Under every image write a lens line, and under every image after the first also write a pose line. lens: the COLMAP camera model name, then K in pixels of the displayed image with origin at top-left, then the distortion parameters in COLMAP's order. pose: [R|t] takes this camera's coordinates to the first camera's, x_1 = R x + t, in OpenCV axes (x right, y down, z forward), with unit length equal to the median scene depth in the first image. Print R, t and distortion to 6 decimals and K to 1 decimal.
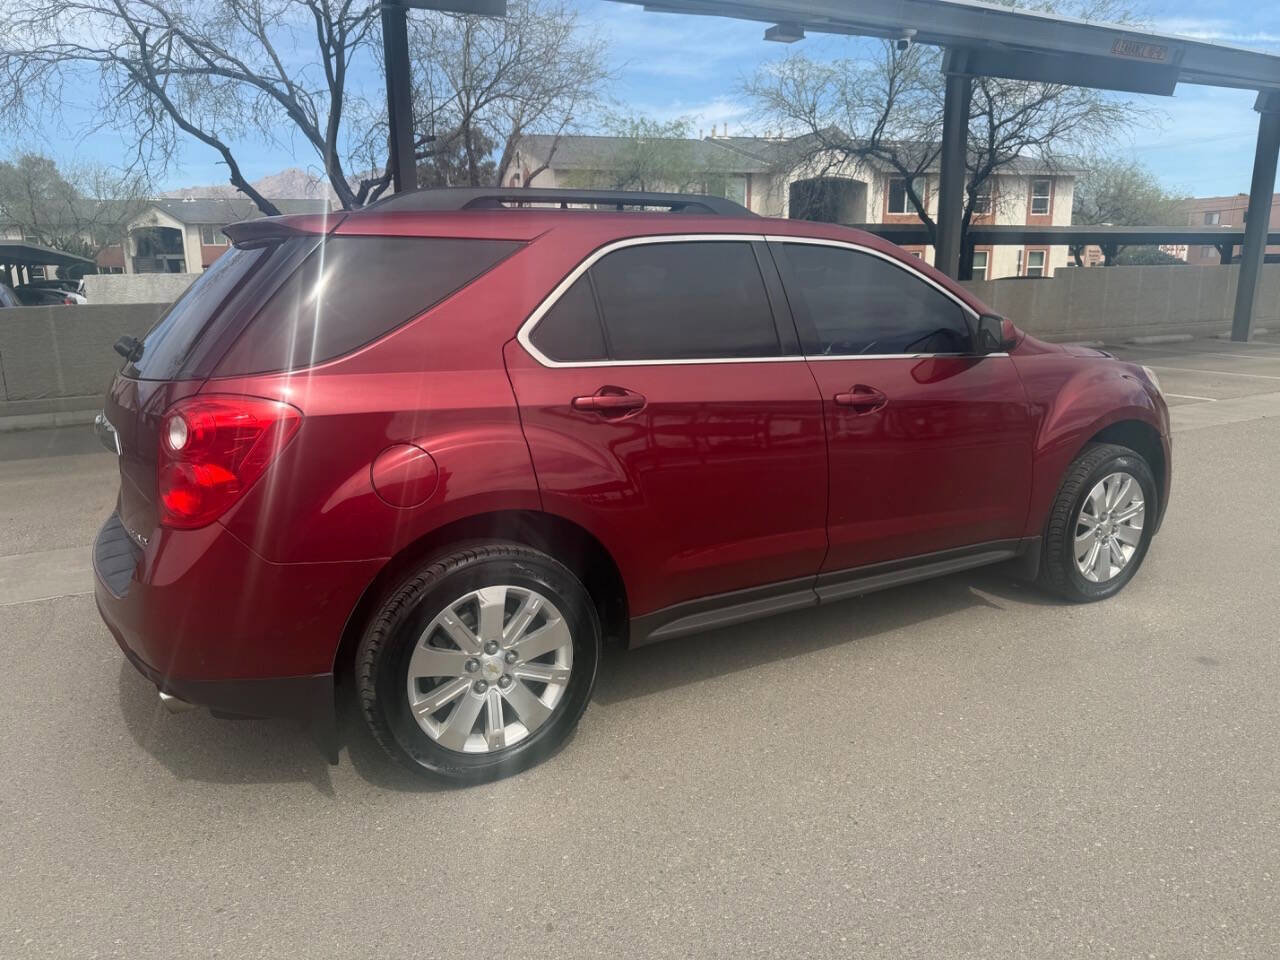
lens RADIAL K [[912.4, 0, 643.9], [0, 912.4, 483.6], [0, 0, 1]] dist [0.009062, -0.009826]
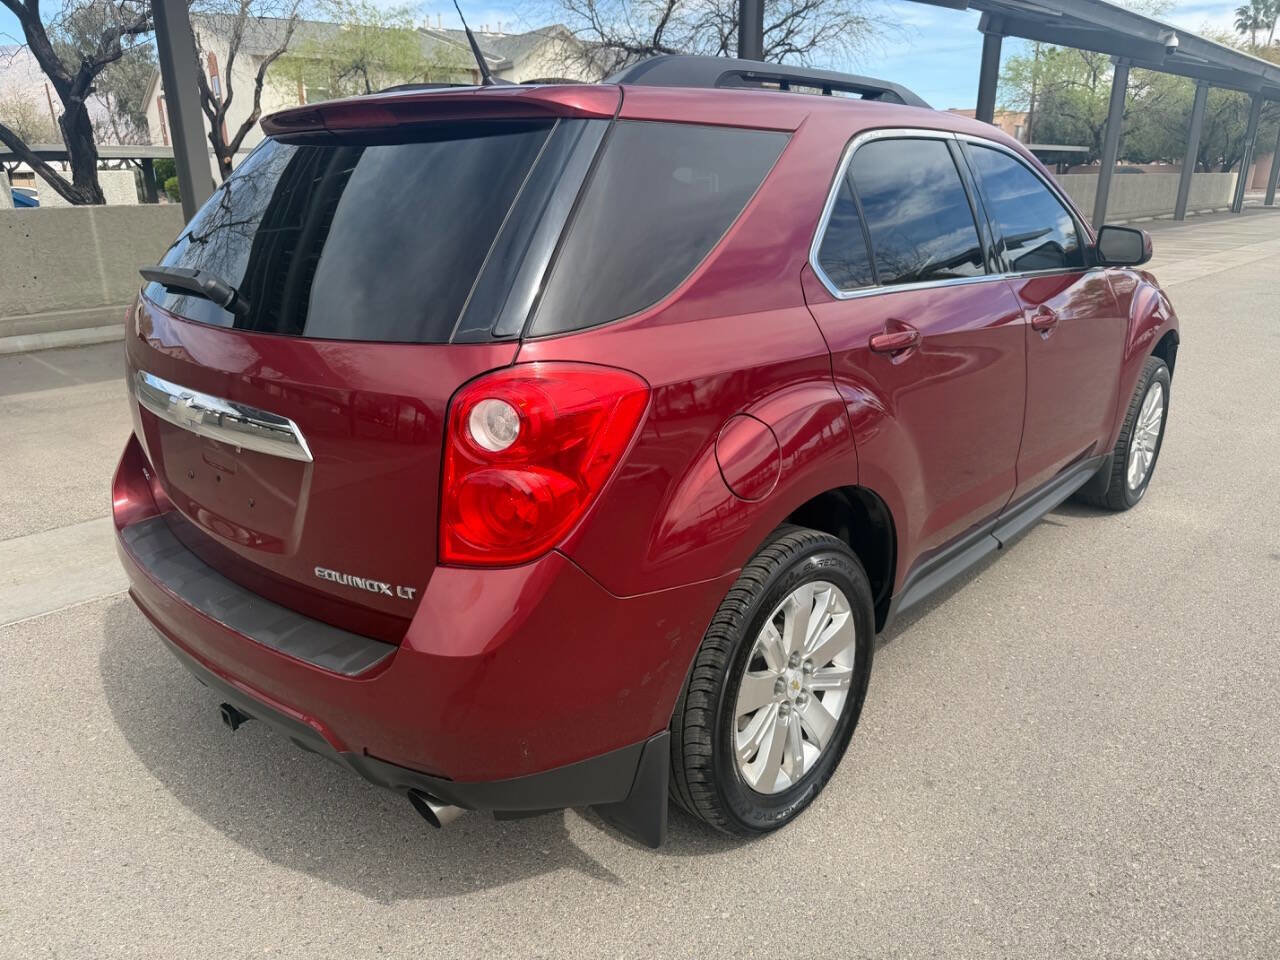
lens RADIAL K [[926.5, 0, 640.0], [0, 926.5, 480.0], [0, 0, 1]] dist [-0.001759, -0.000775]
pose [[0.952448, -0.084159, 0.292849, -0.125922], [0.058708, 0.993778, 0.094652, -0.014599], [-0.298993, -0.072959, 0.951462, 0.069339]]
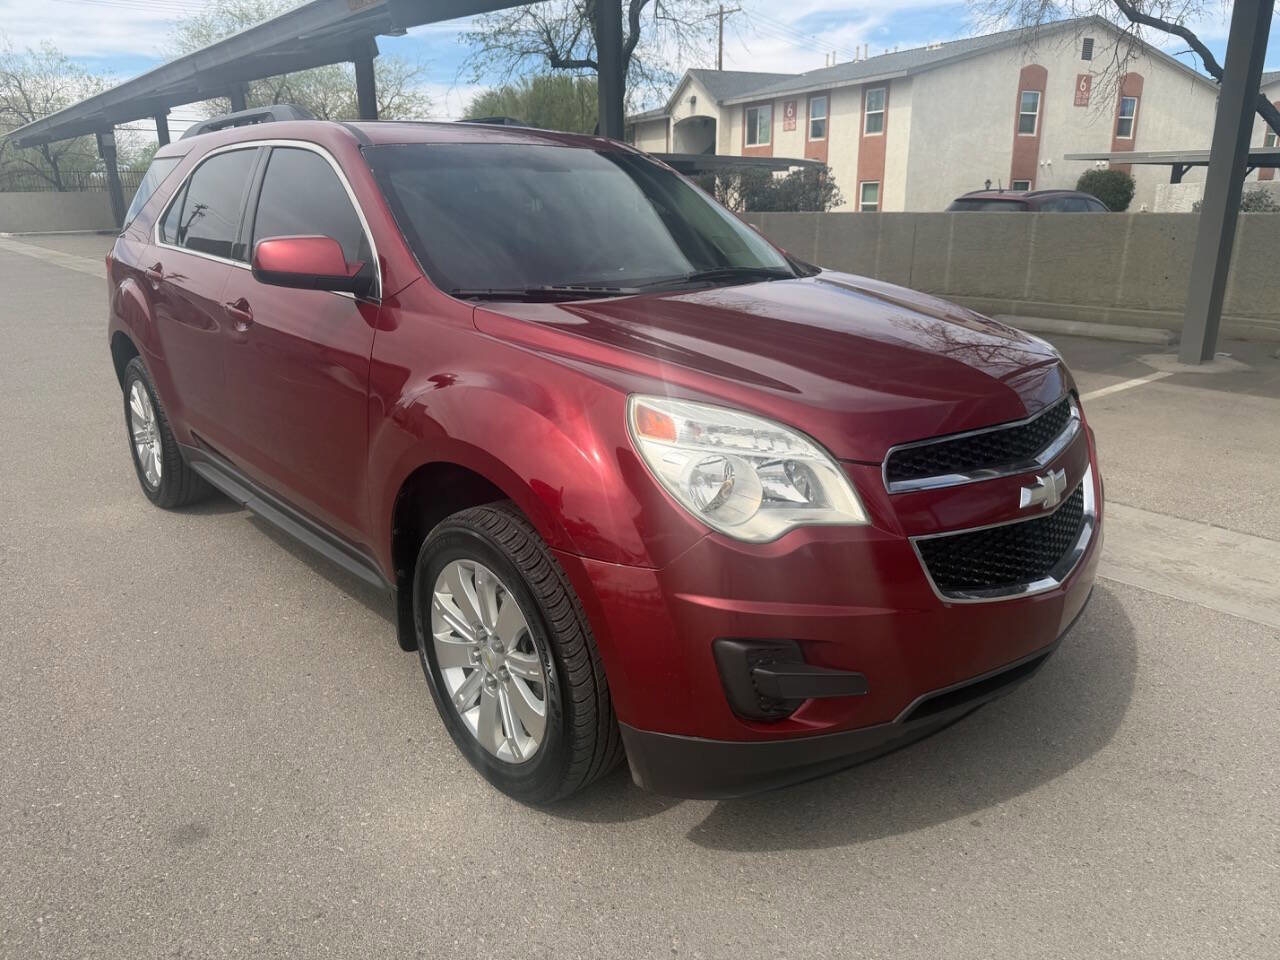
lens RADIAL K [[911.4, 0, 640.0], [0, 911.4, 480.0], [0, 0, 1]] dist [0.004562, -0.004803]
pose [[0.200895, 0.303864, -0.931294, 0.376148], [-0.220103, 0.940369, 0.259345, -0.080184], [0.954566, 0.152880, 0.255797, 0.351983]]
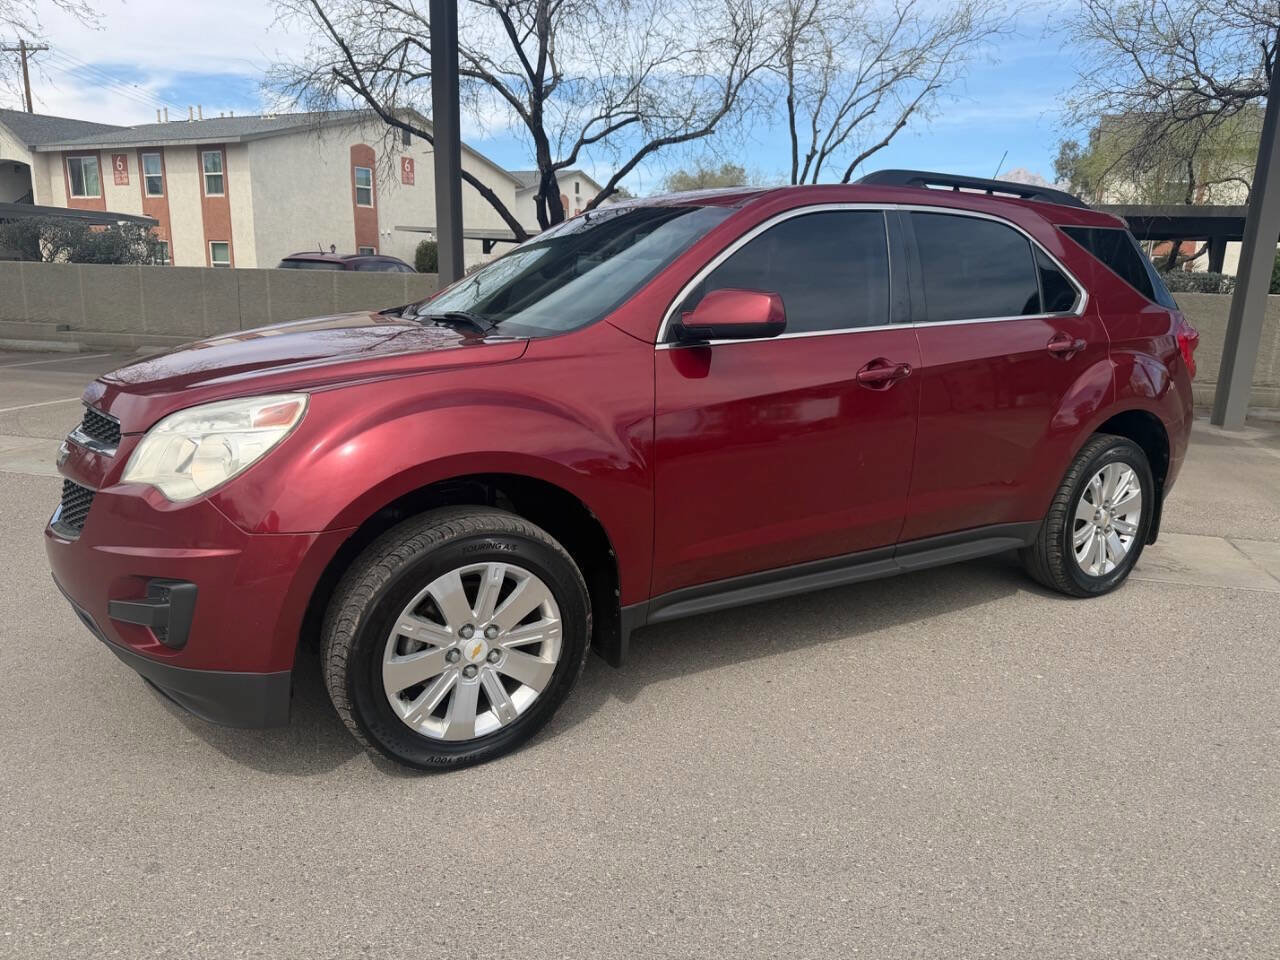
lens RADIAL K [[912.0, 0, 634.7], [0, 912.0, 482.8], [0, 0, 1]] dist [0.000871, -0.004727]
pose [[0.741519, 0.188539, -0.643897, 0.538197], [-0.190148, 0.979411, 0.067804, -0.076366], [0.643424, 0.072158, 0.762102, 0.339935]]
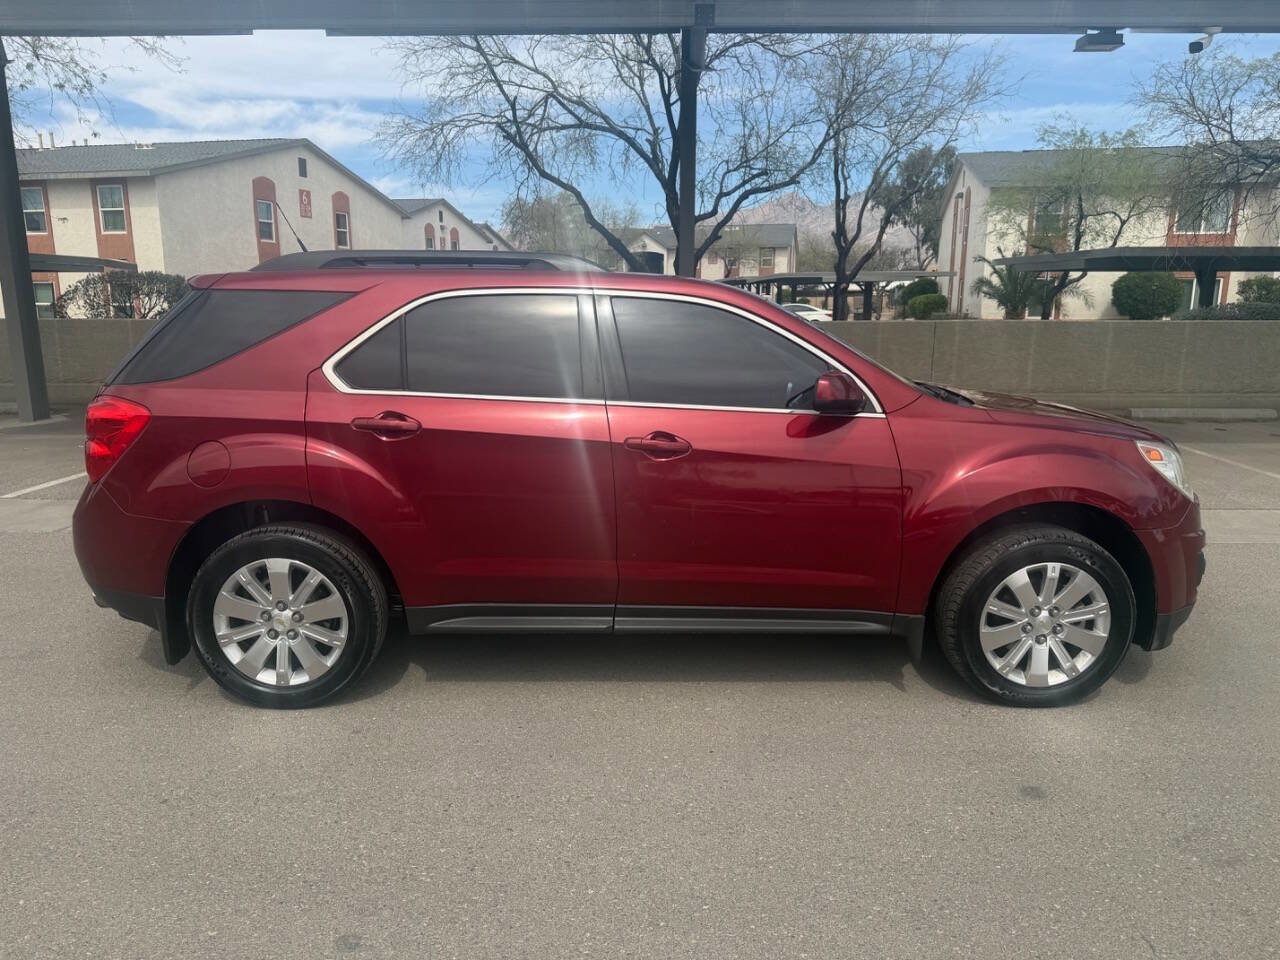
lens RADIAL K [[902.8, 0, 640.0], [0, 902.8, 480.0], [0, 0, 1]] dist [0.068520, -0.091203]
pose [[0.874381, 0.114818, -0.471461, 0.212084], [-0.125670, 0.992036, 0.008528, -0.017381], [0.468685, 0.051791, 0.881846, 0.022458]]
